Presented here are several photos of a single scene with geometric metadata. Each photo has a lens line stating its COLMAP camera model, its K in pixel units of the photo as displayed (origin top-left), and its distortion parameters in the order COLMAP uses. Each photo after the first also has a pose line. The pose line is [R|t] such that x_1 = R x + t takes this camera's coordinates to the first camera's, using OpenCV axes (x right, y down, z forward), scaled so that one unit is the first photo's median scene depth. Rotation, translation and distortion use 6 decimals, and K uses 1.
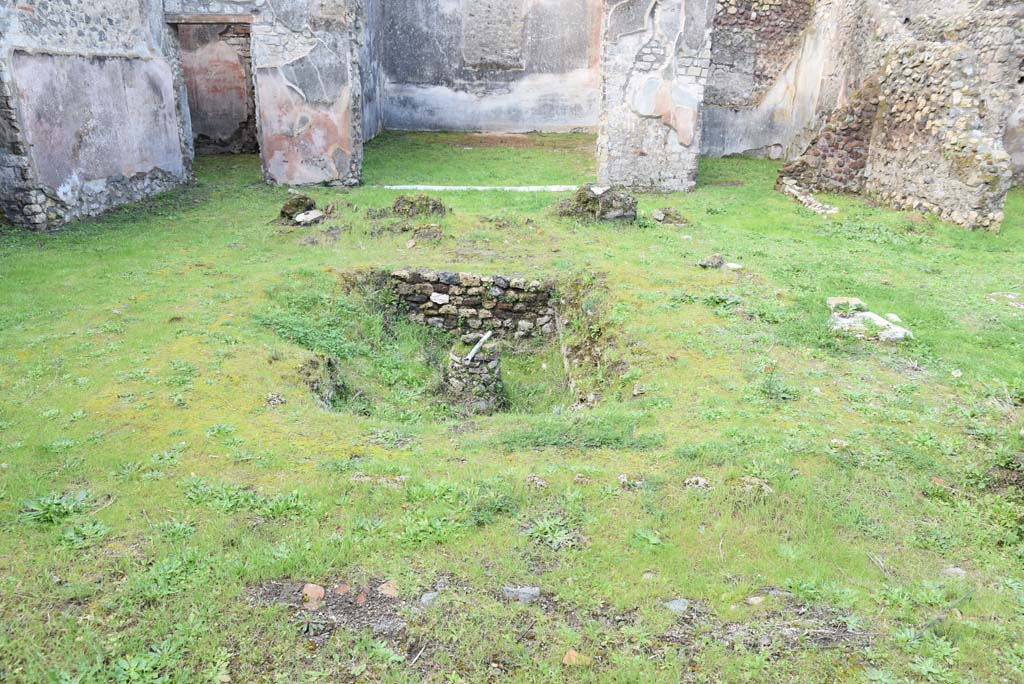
lens RADIAL K [[725.2, 0, 511.2], [0, 725.2, 341.8], [0, 0, 1]] dist [-0.067586, -0.001568]
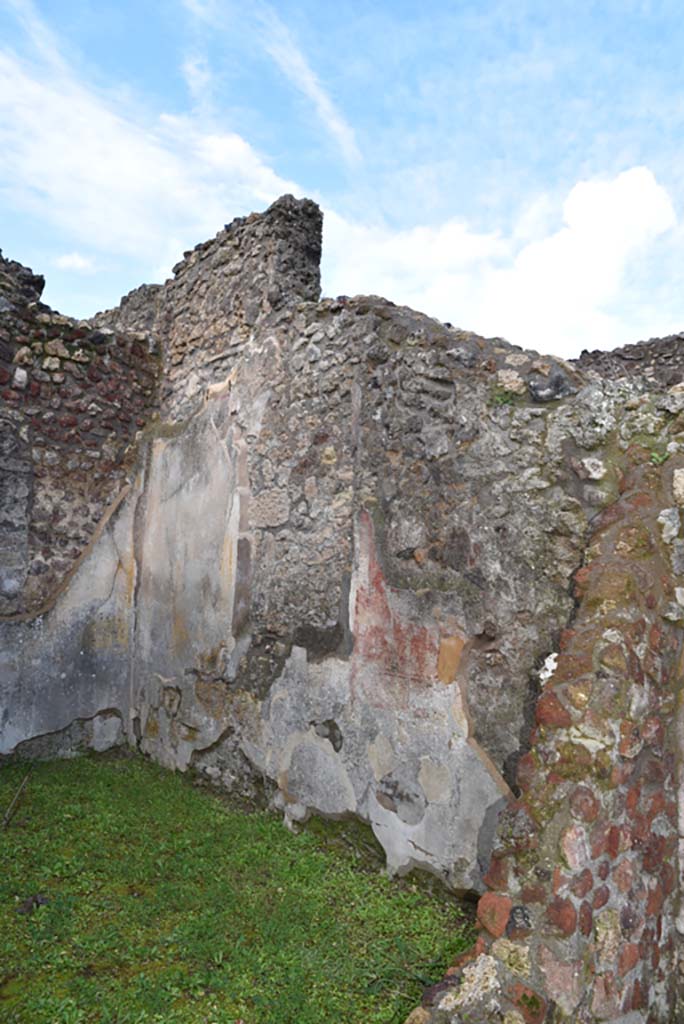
lens RADIAL K [[725.2, 0, 341.9], [0, 725.2, 513.2], [0, 0, 1]] dist [-0.067586, -0.001568]
pose [[0.706295, 0.050067, 0.706145, 0.196667], [0.235751, 0.923923, -0.301309, -0.237472], [-0.667510, 0.379288, 0.640759, 0.662215]]
